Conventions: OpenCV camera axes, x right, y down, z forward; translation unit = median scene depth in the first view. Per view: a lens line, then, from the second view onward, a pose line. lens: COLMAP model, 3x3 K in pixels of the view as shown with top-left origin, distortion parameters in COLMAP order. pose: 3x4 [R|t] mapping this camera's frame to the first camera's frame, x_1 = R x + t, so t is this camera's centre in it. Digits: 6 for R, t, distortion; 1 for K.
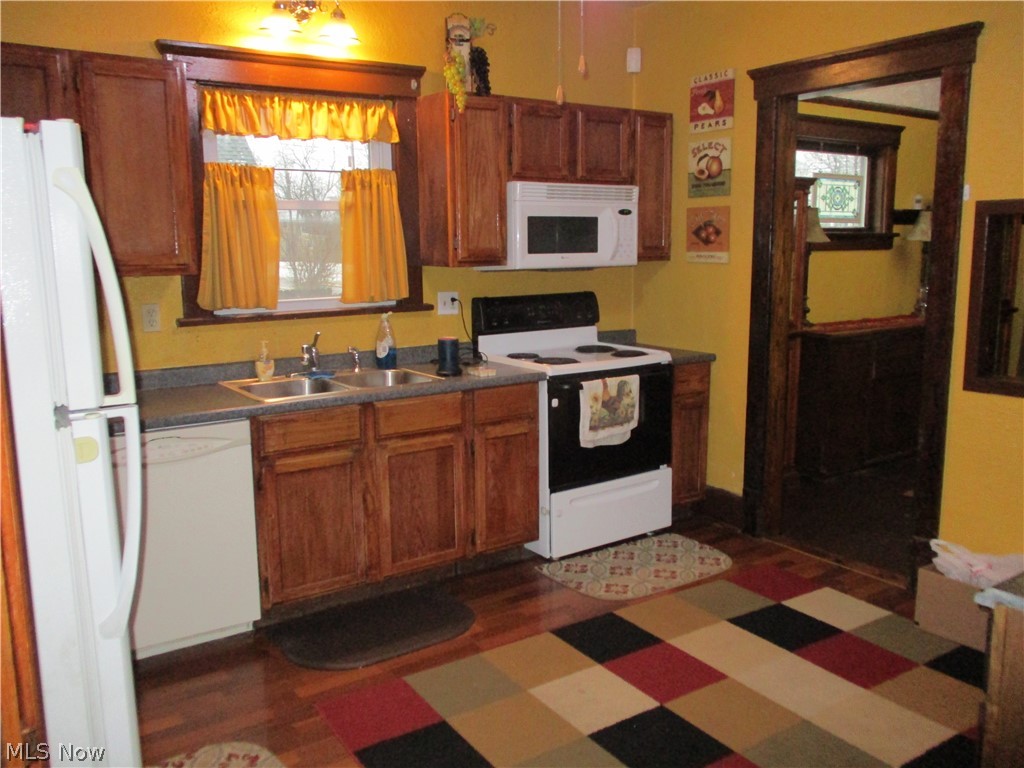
lens RADIAL K [[838.1, 0, 511.7], [0, 838.1, 386.3], [0, 0, 1]] dist [-0.019033, 0.010596]
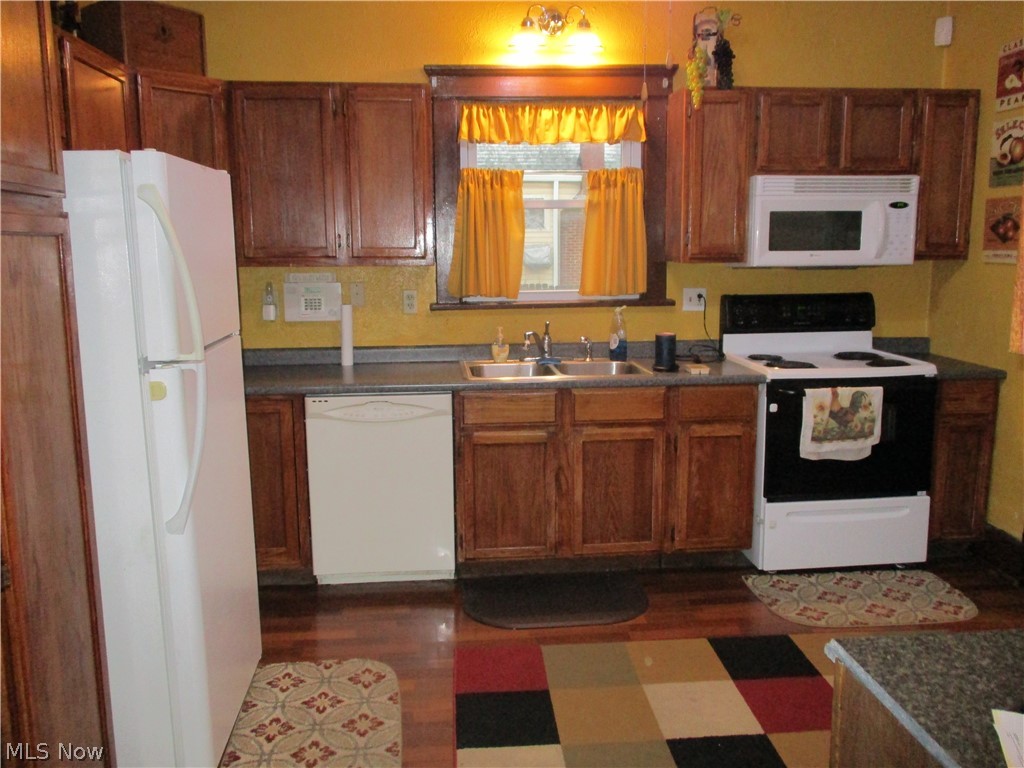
lens RADIAL K [[838.1, 0, 532.9], [0, 838.1, 387.4], [0, 0, 1]] dist [-0.019033, 0.010596]
pose [[0.877406, 0.084278, -0.472289, 0.260118], [-0.081434, 0.996326, 0.026504, -0.006473], [0.472787, 0.015205, 0.881045, 0.035373]]
